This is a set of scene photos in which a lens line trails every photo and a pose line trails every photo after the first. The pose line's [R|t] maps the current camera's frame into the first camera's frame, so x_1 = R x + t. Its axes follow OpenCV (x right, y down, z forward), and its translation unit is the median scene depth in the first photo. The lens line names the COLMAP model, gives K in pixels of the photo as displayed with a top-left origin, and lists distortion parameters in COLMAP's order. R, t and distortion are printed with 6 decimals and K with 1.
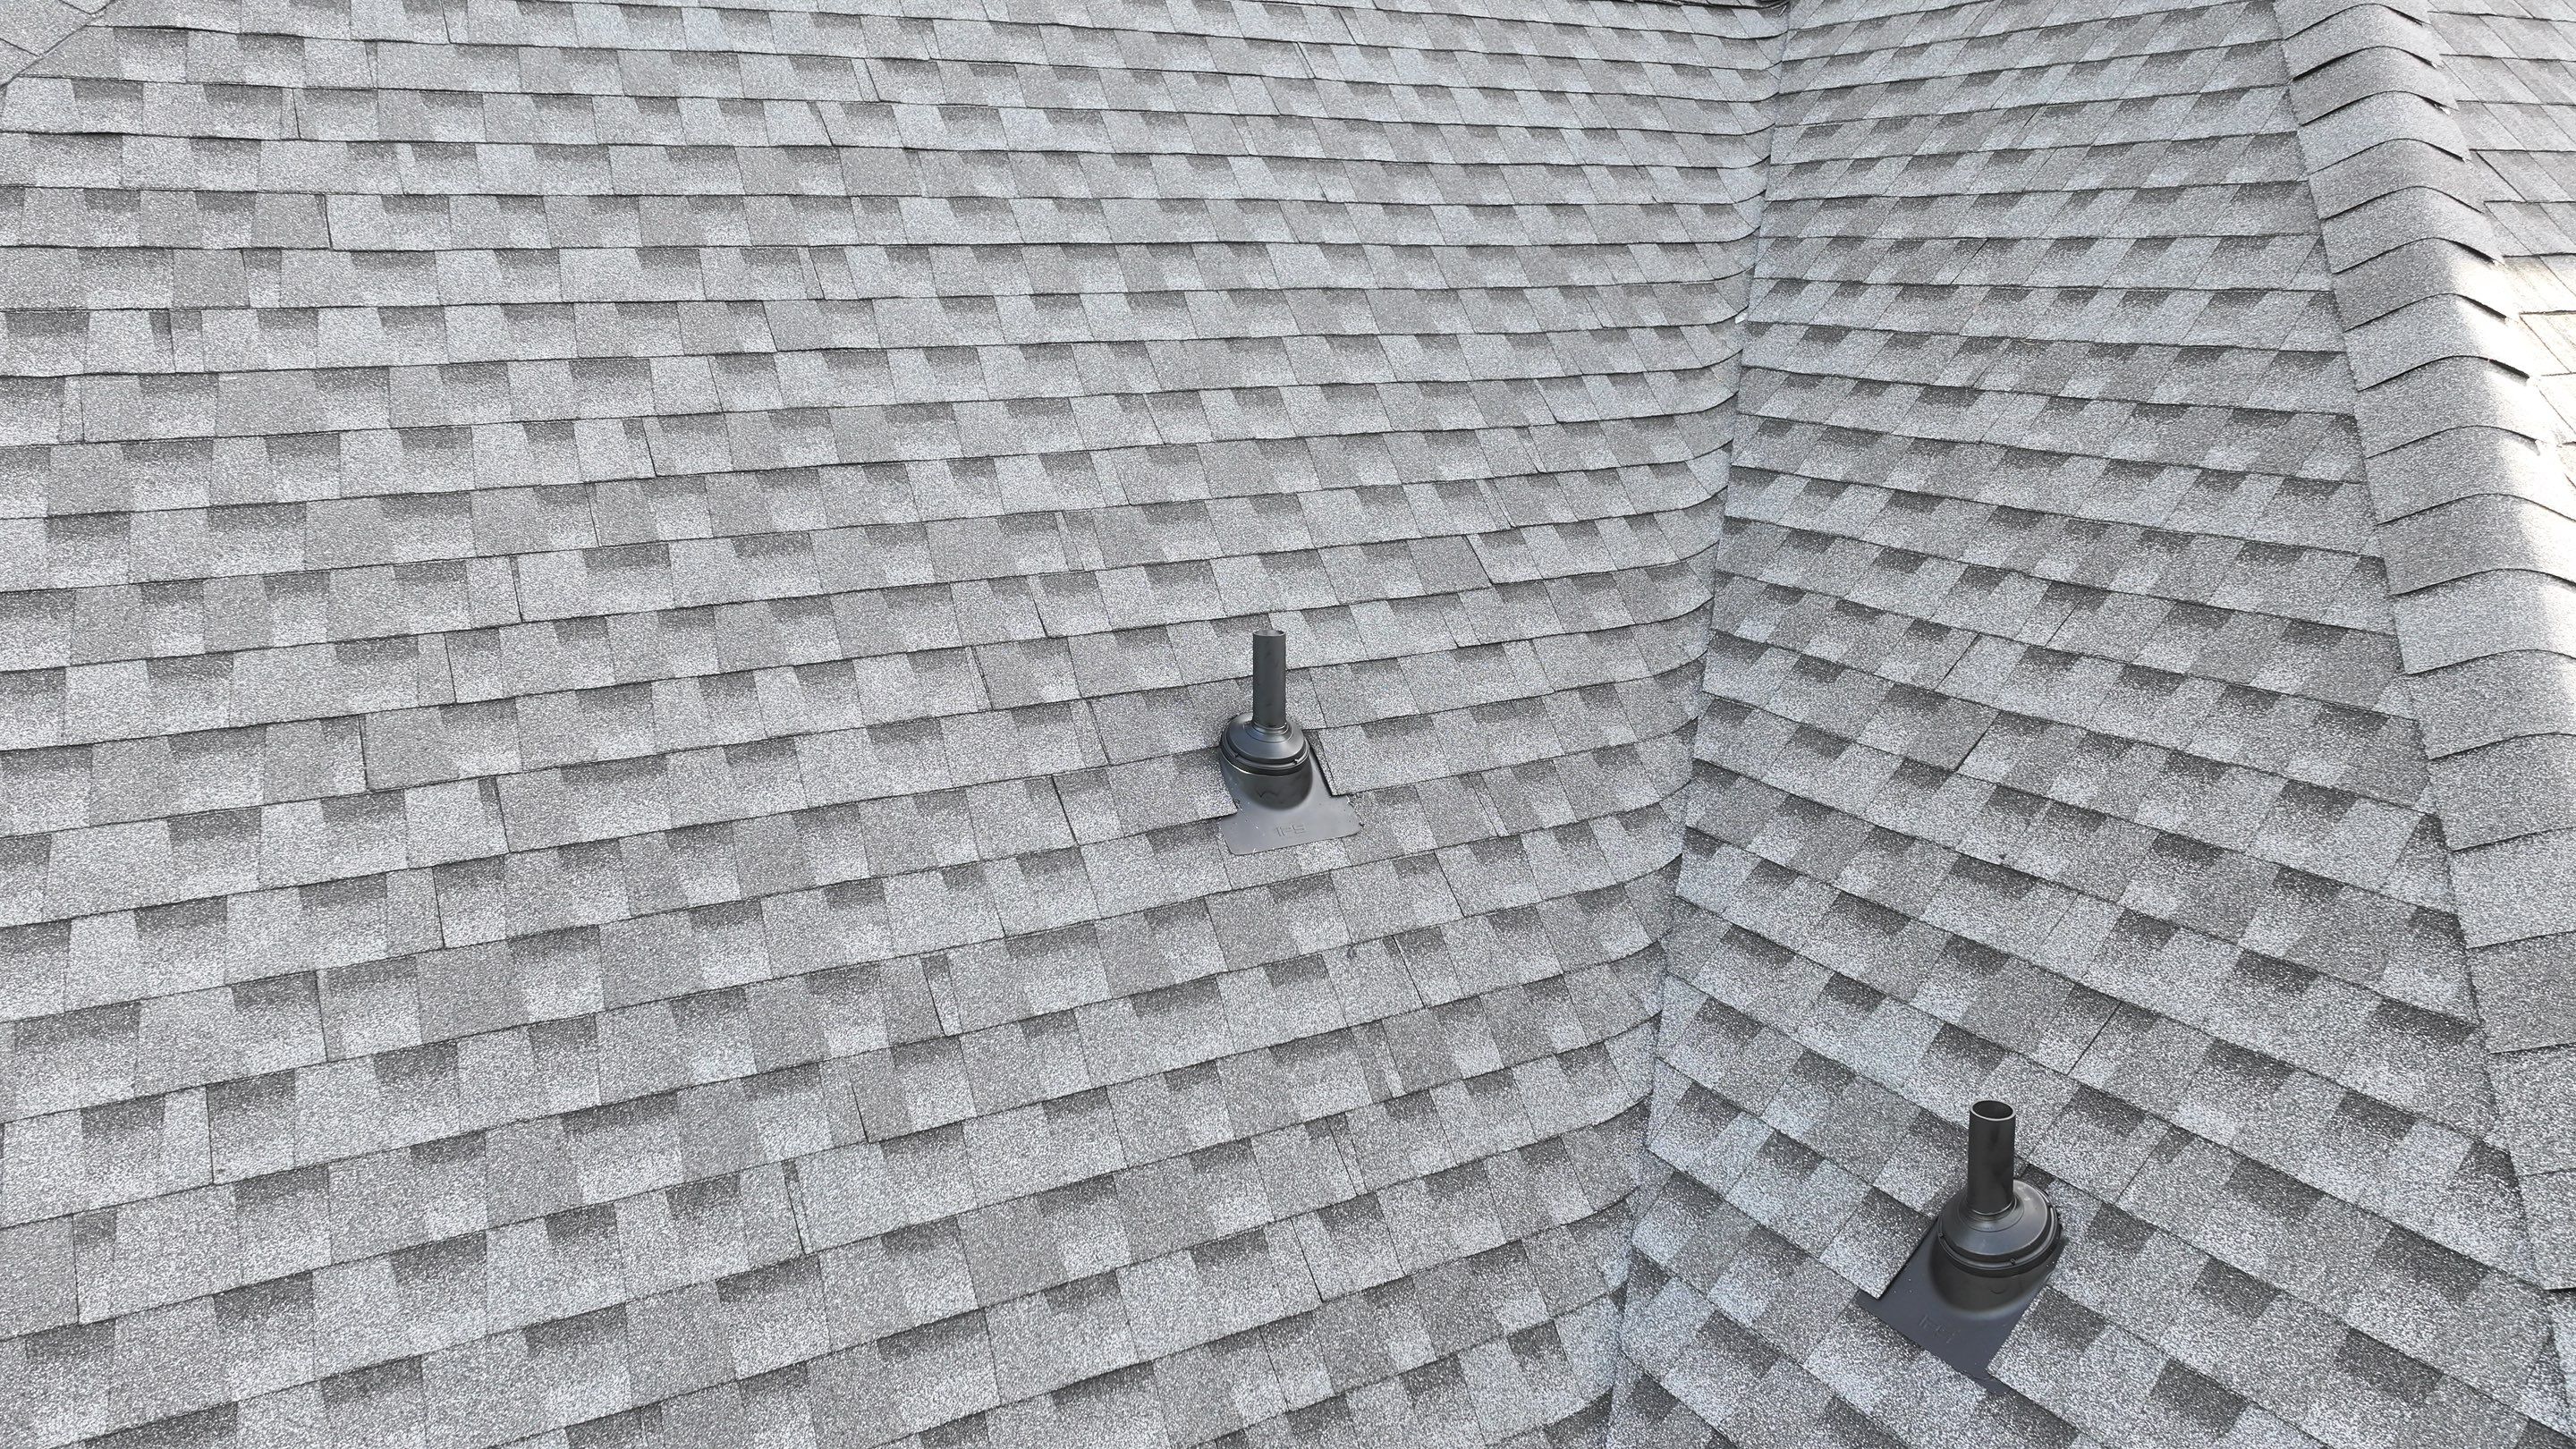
lens RADIAL K [[1805.9, 0, 1300.7], [0, 1805.9, 716.7], [0, 0, 1]] dist [-0.004926, 0.012495]
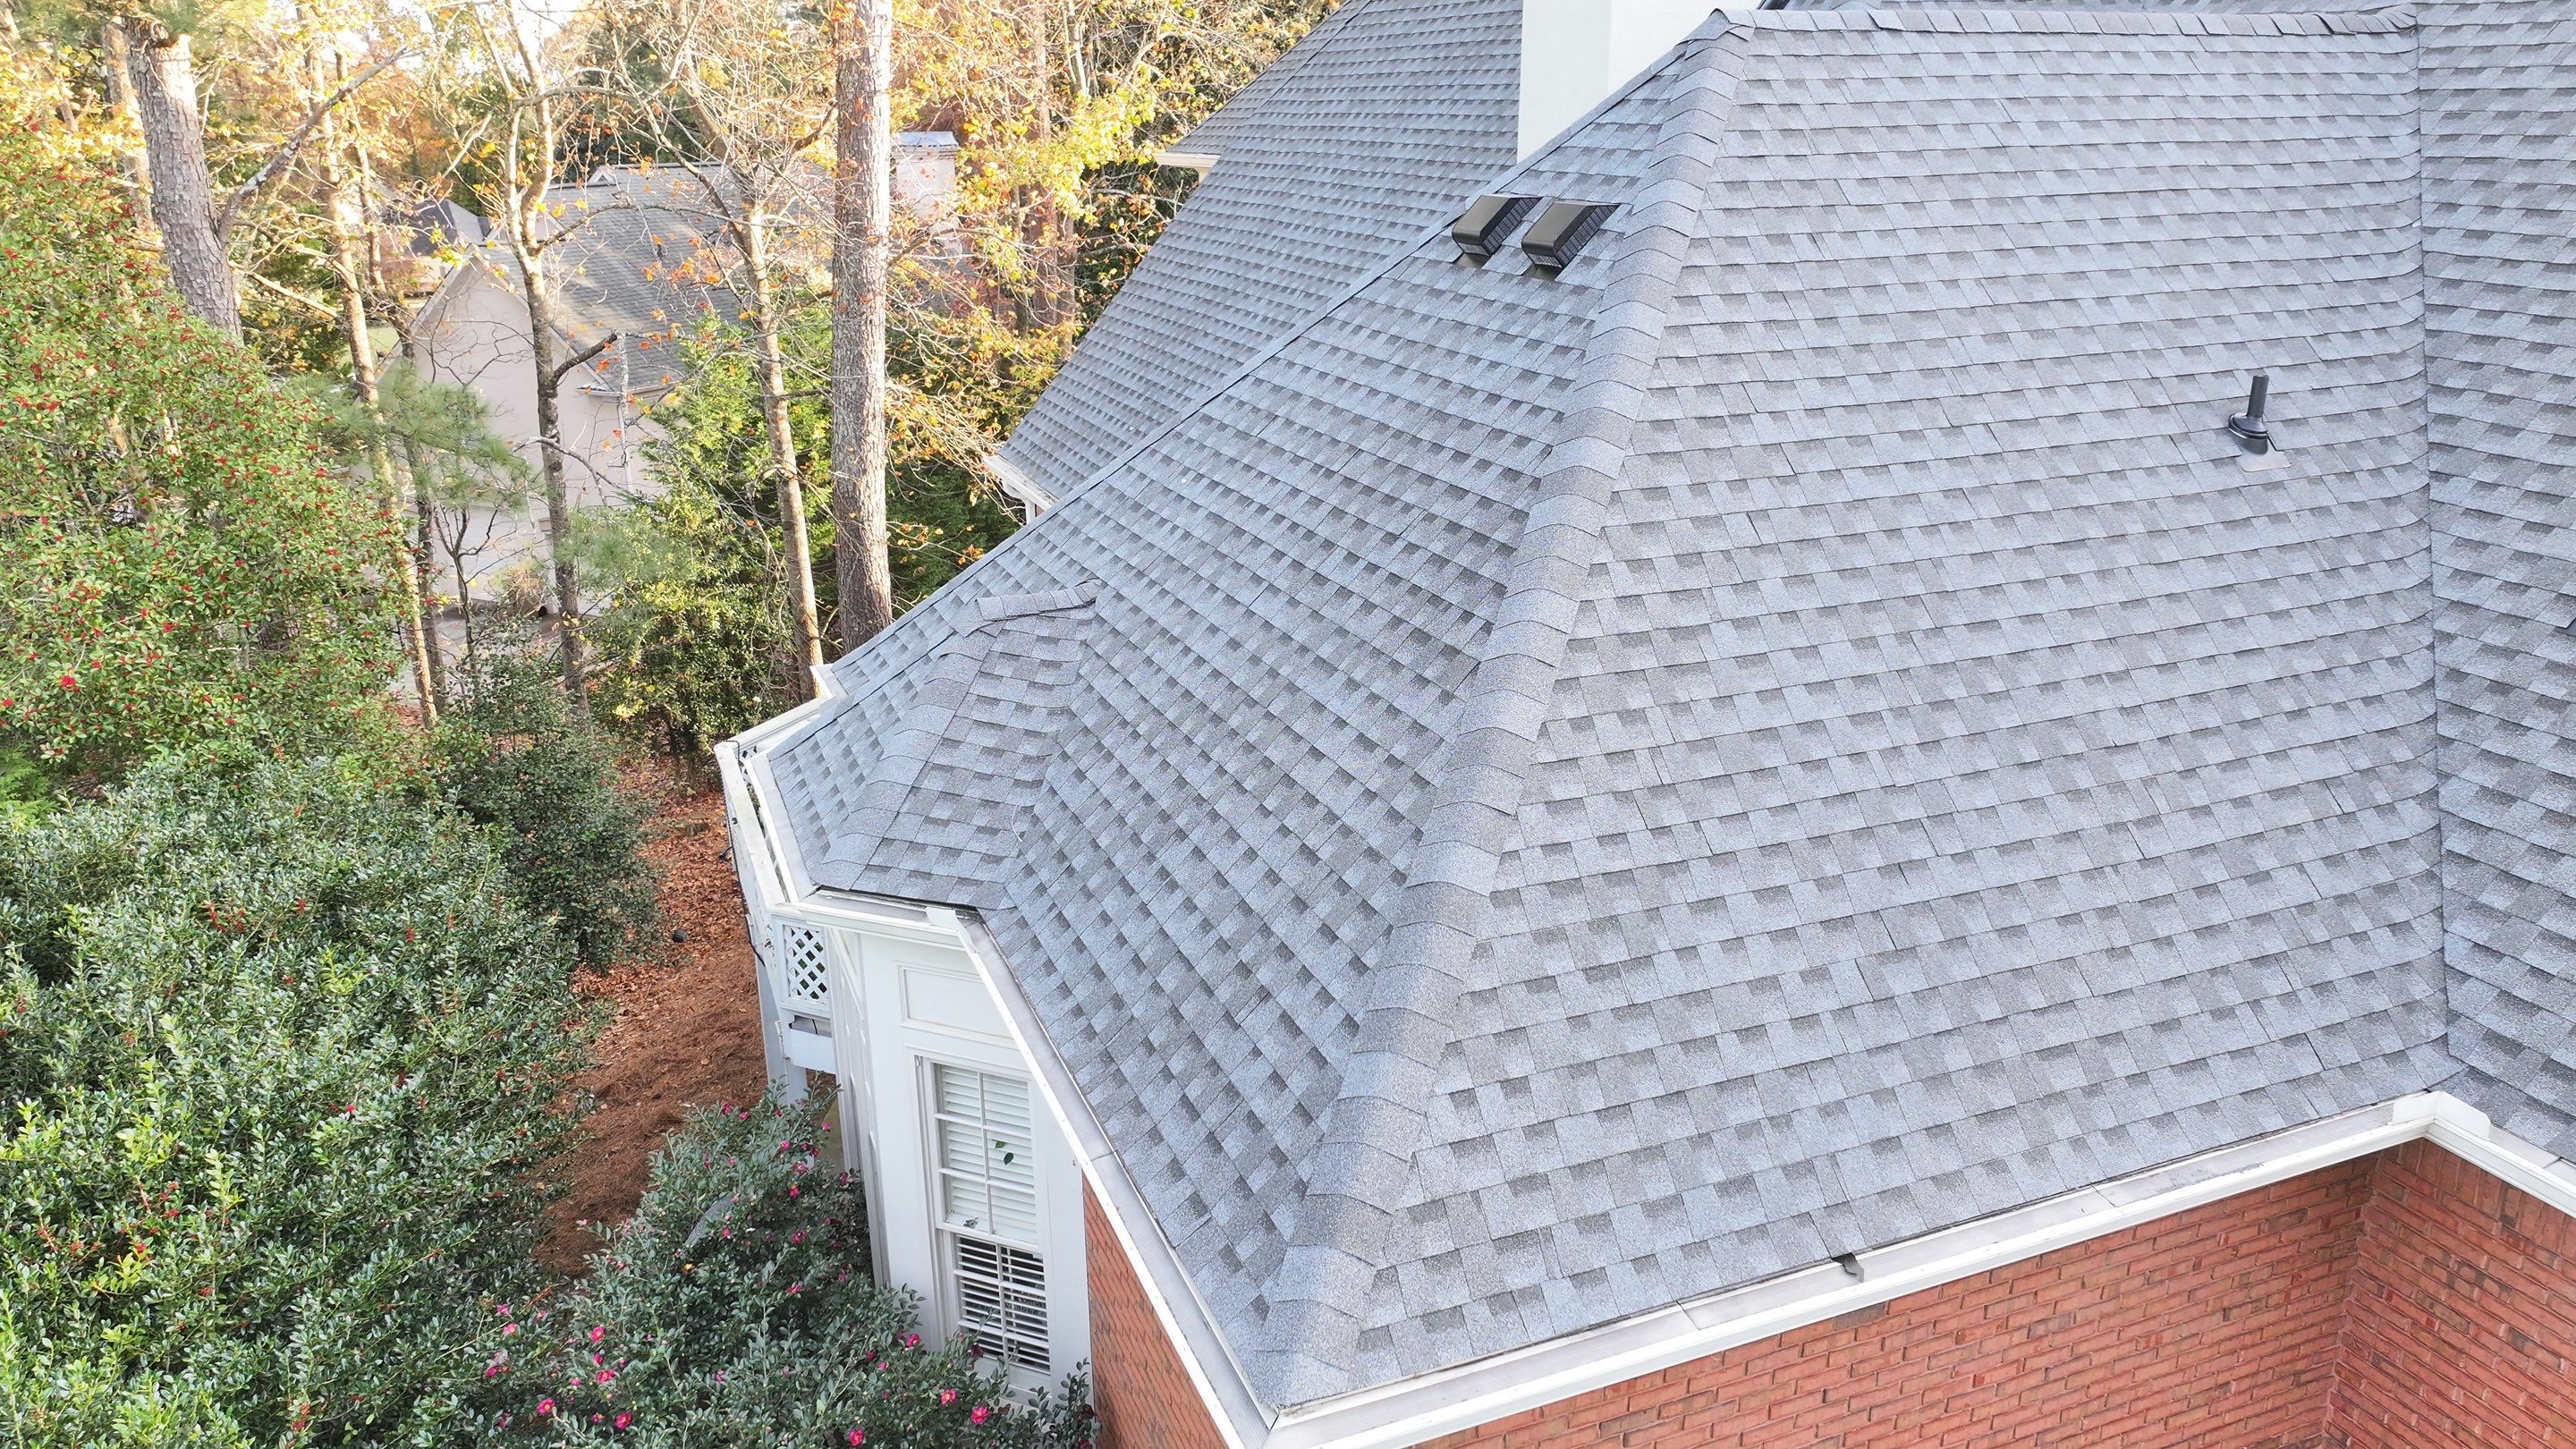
lens RADIAL K [[1805.9, 0, 1274.4], [0, 1805.9, 729.5], [0, 0, 1]] dist [-0.004926, 0.012495]
pose [[0.994069, 0.029699, -0.104616, -0.872332], [-0.020504, 0.995918, 0.087900, 0.194749], [0.106800, -0.085234, 0.990621, -1.244198]]
